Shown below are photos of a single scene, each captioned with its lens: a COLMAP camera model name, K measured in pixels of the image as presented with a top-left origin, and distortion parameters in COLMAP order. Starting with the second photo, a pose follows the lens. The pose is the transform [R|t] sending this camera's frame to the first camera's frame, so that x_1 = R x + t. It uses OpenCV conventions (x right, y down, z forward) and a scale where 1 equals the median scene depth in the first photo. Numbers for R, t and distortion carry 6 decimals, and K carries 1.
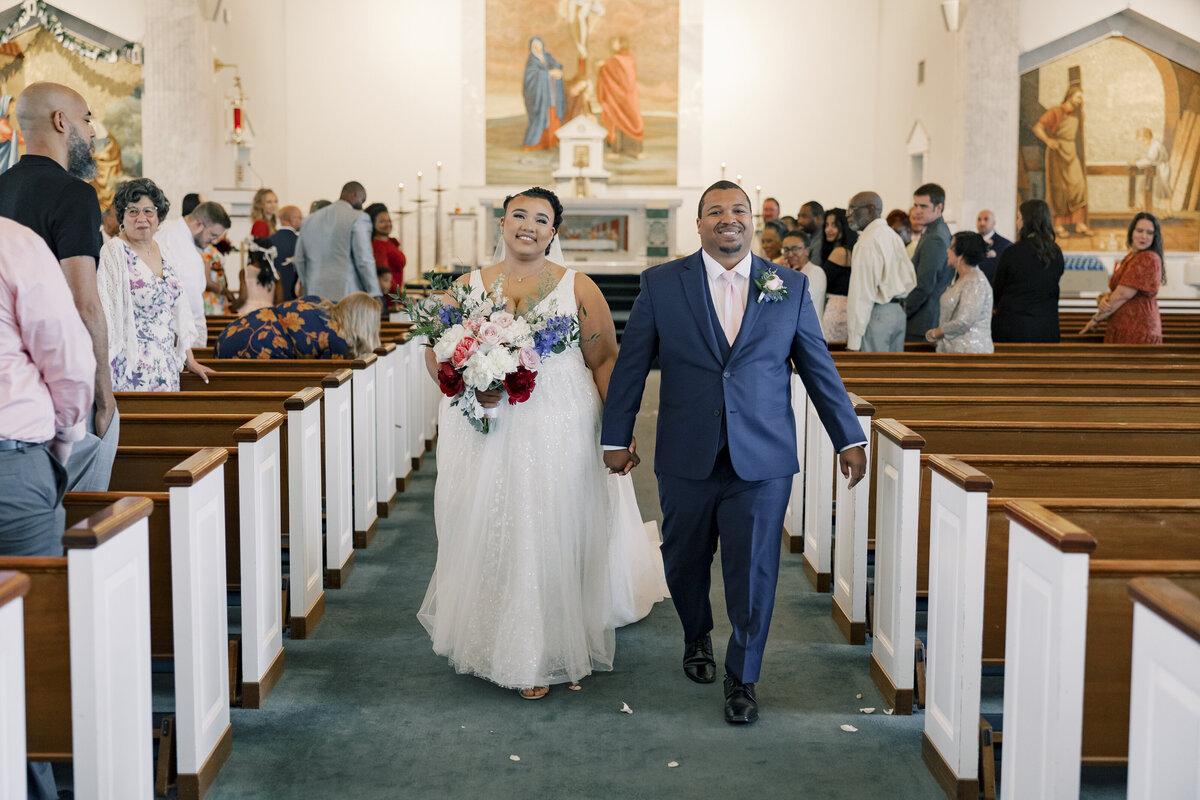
lens RADIAL K [[1714.3, 0, 594.4], [0, 1714.3, 399.2], [0, 0, 1]] dist [0.018961, 0.000000]
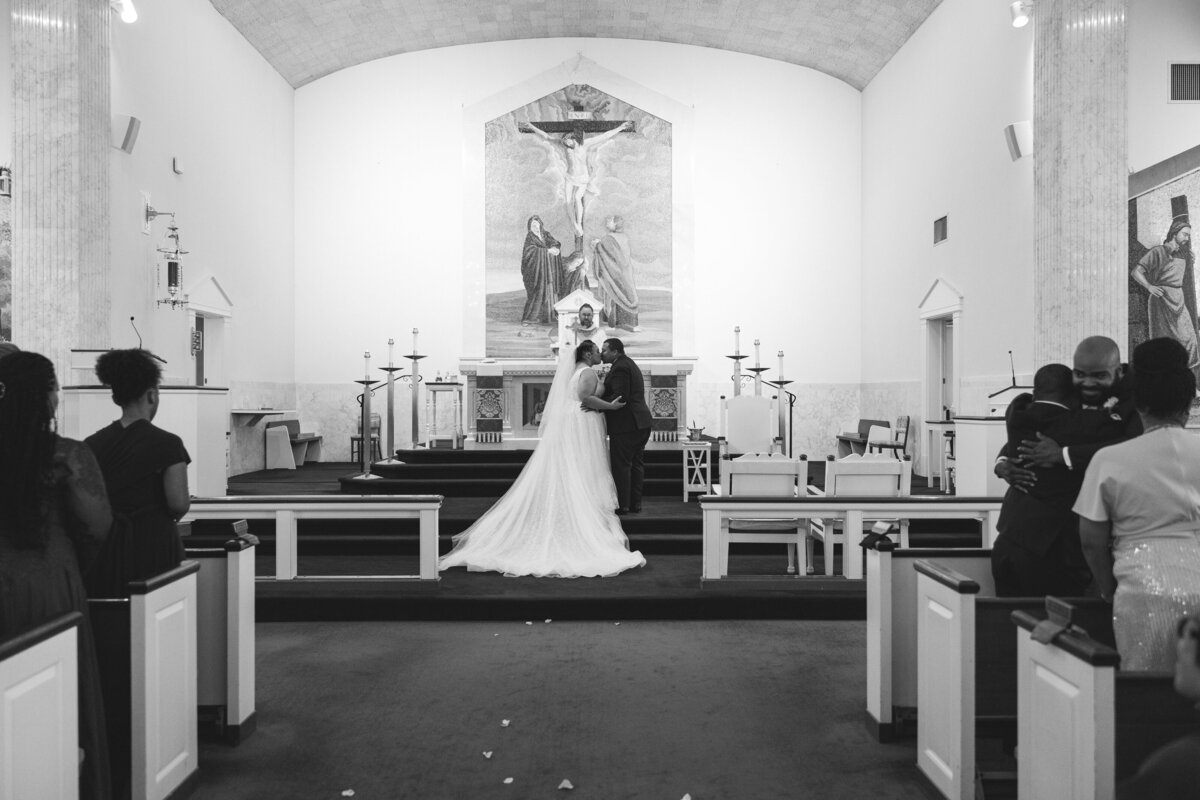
lens RADIAL K [[963.6, 0, 604.8], [0, 963.6, 400.3], [0, 0, 1]] dist [-0.013445, -0.001916]
pose [[0.999878, -0.008805, 0.012892, 0.000141], [0.010010, 0.995272, -0.096610, -0.043101], [-0.011980, 0.096727, 0.995239, 0.428075]]
